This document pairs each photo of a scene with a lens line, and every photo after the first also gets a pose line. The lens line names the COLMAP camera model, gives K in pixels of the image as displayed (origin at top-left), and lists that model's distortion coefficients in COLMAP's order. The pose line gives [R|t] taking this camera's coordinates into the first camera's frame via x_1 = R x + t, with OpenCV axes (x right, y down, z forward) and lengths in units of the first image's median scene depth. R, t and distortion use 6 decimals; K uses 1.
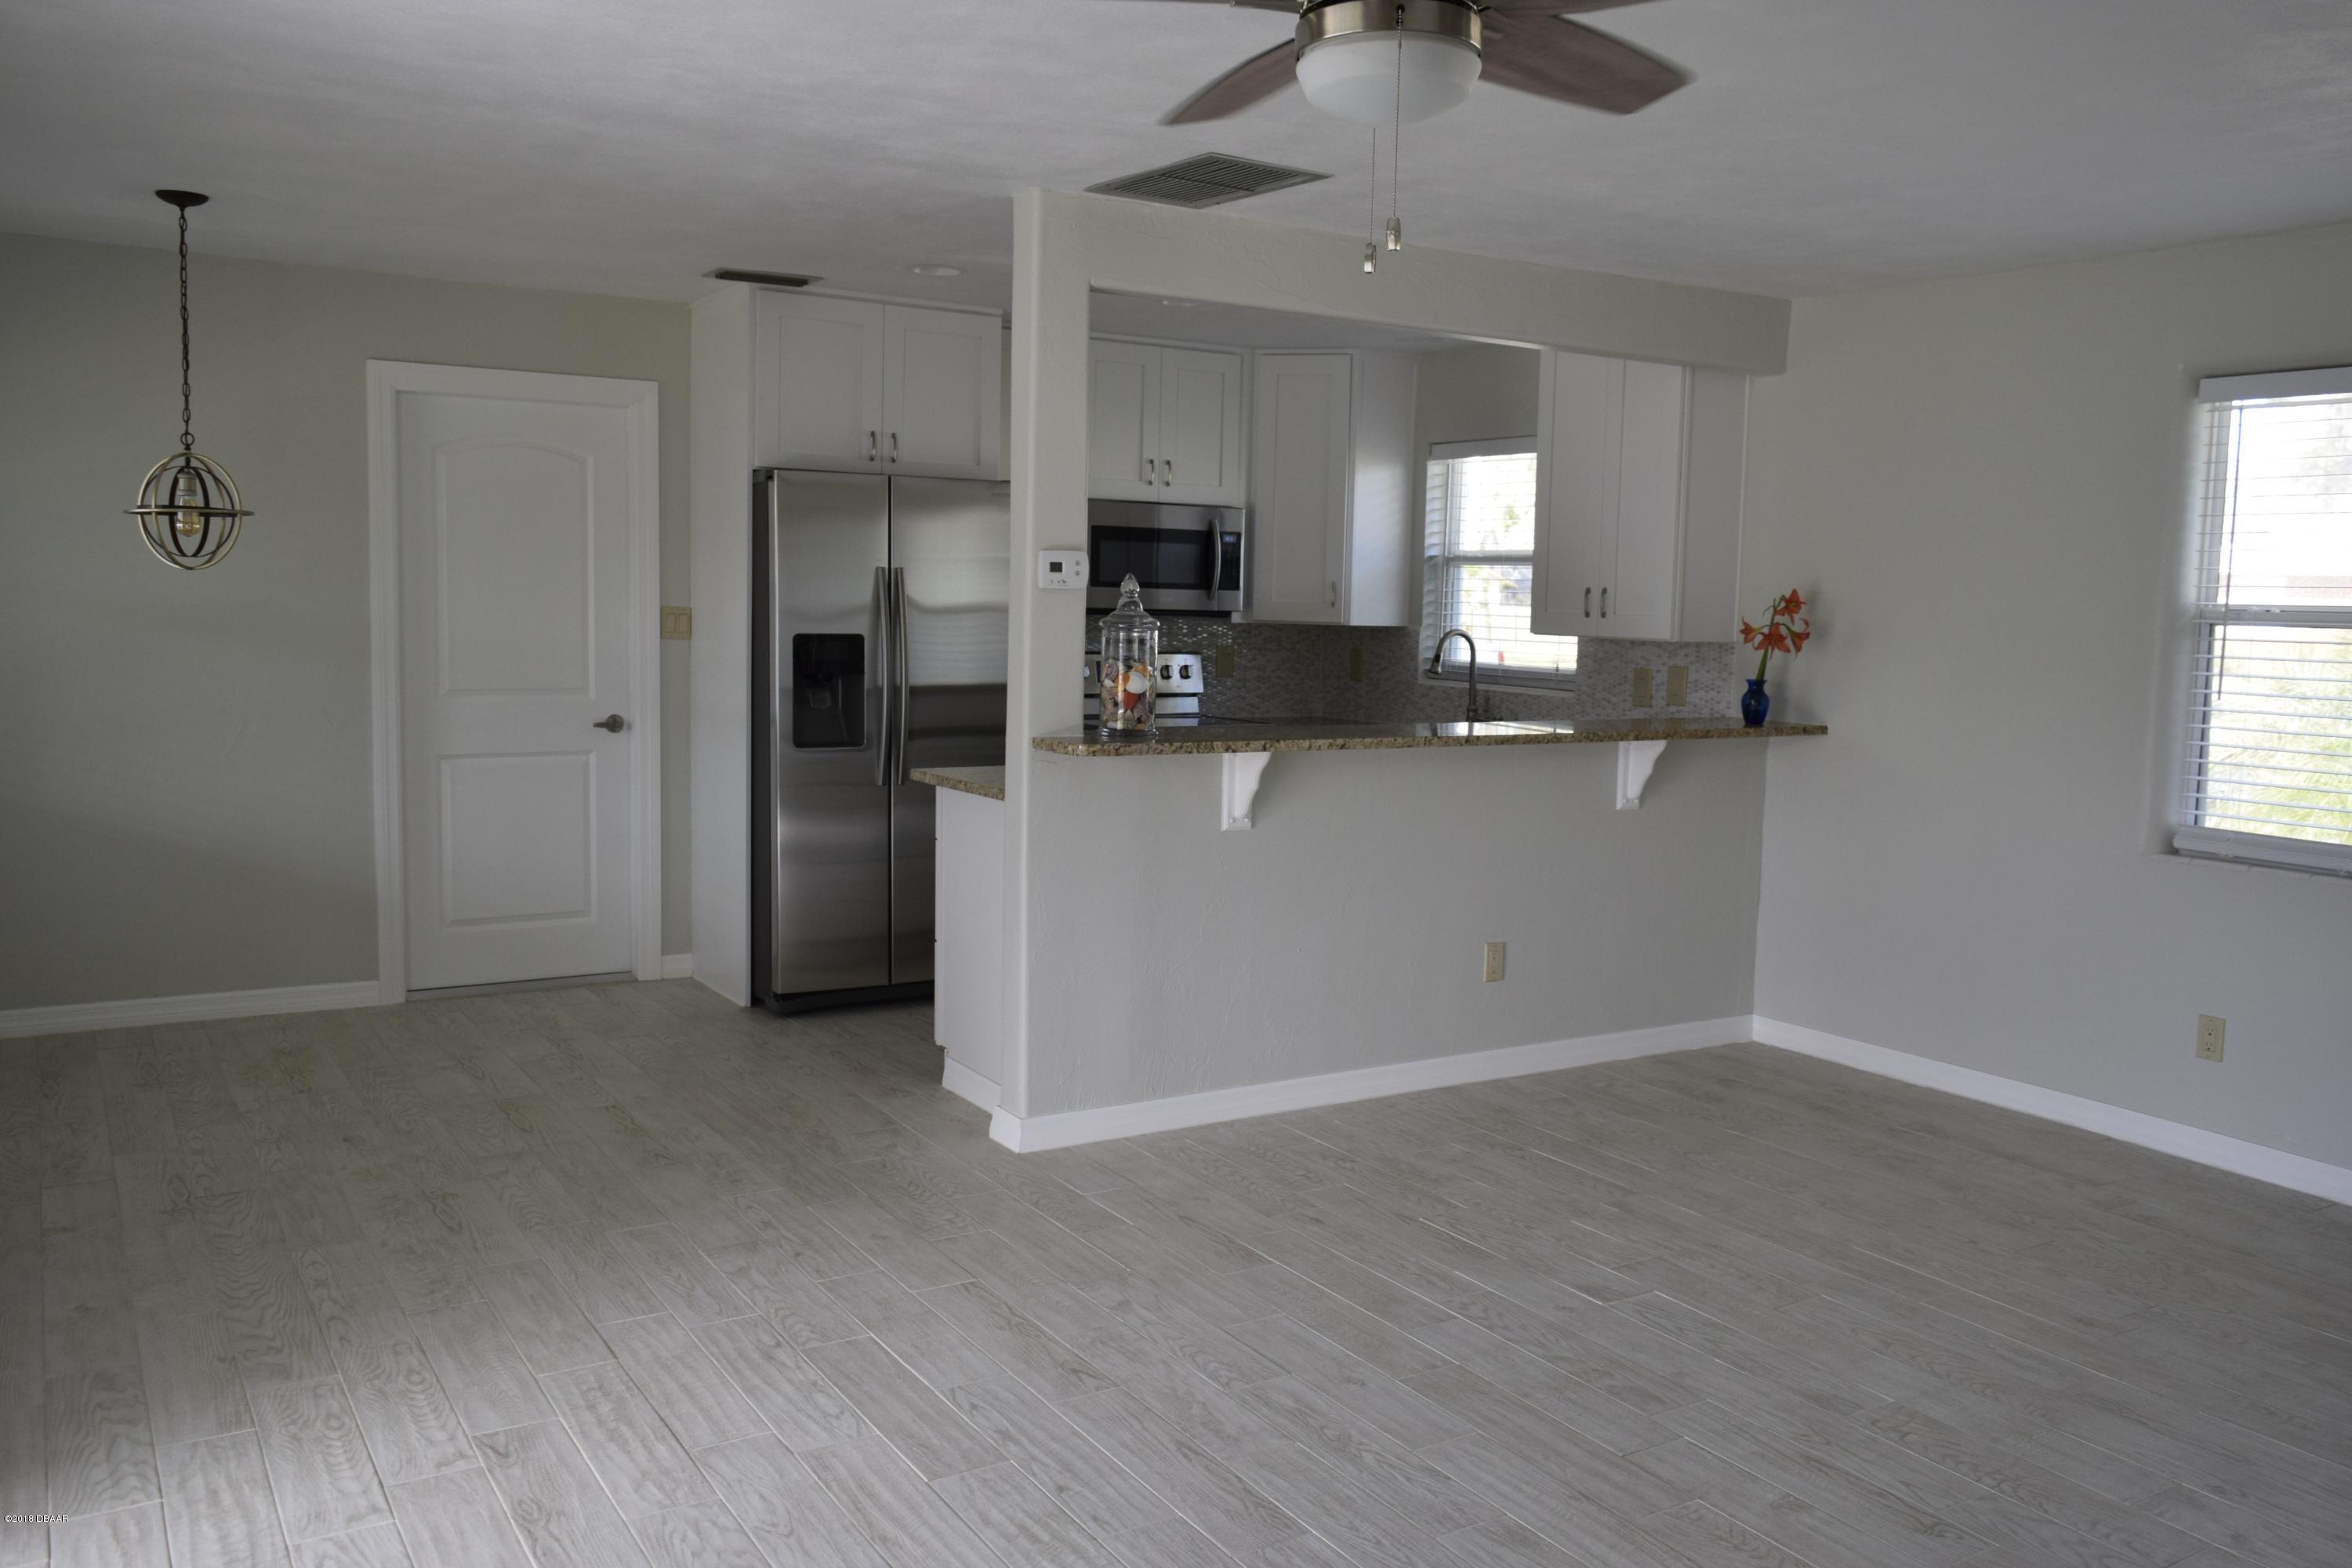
lens RADIAL K [[1880.7, 0, 1005.3], [0, 1880.7, 788.8], [0, 0, 1]] dist [-0.024546, -0.005787]
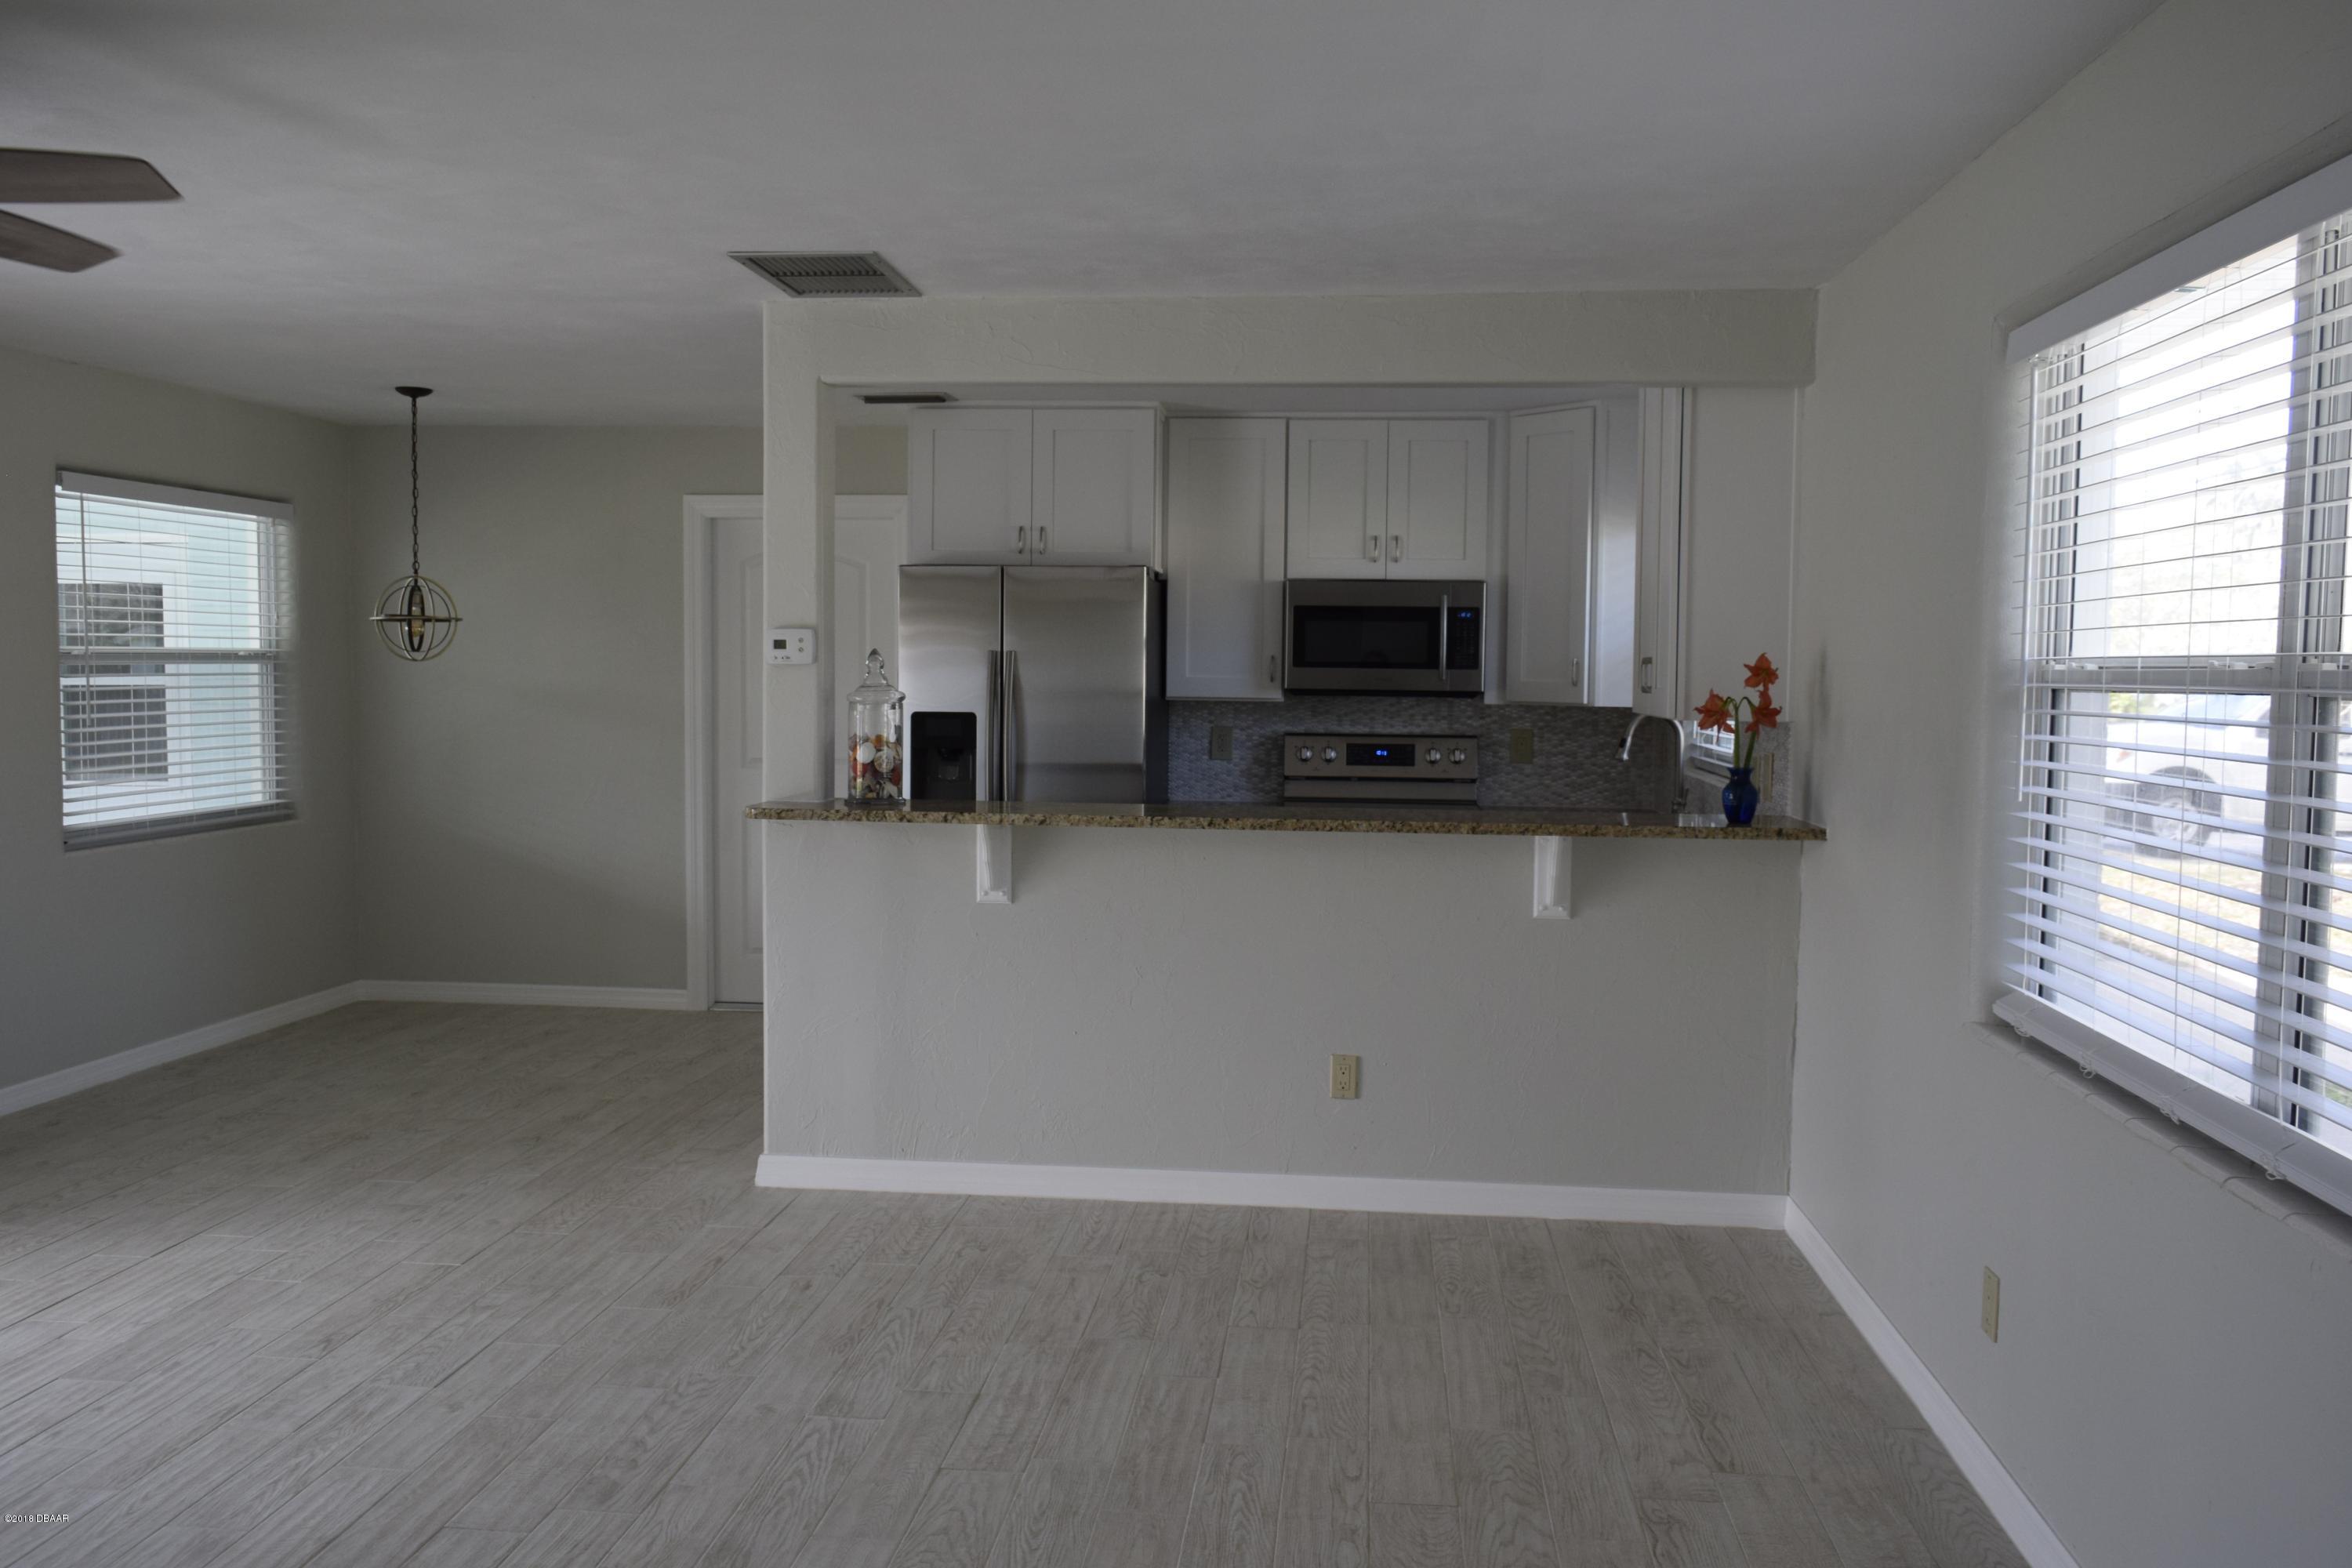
lens RADIAL K [[1730.3, 0, 1024.3], [0, 1730.3, 774.3], [0, 0, 1]] dist [-0.025584, 0.001744]
pose [[0.804768, 0.022600, -0.593159, 0.666554], [-0.055645, 0.997747, -0.037481, -0.012447], [0.590975, 0.063170, 0.804213, 0.260221]]
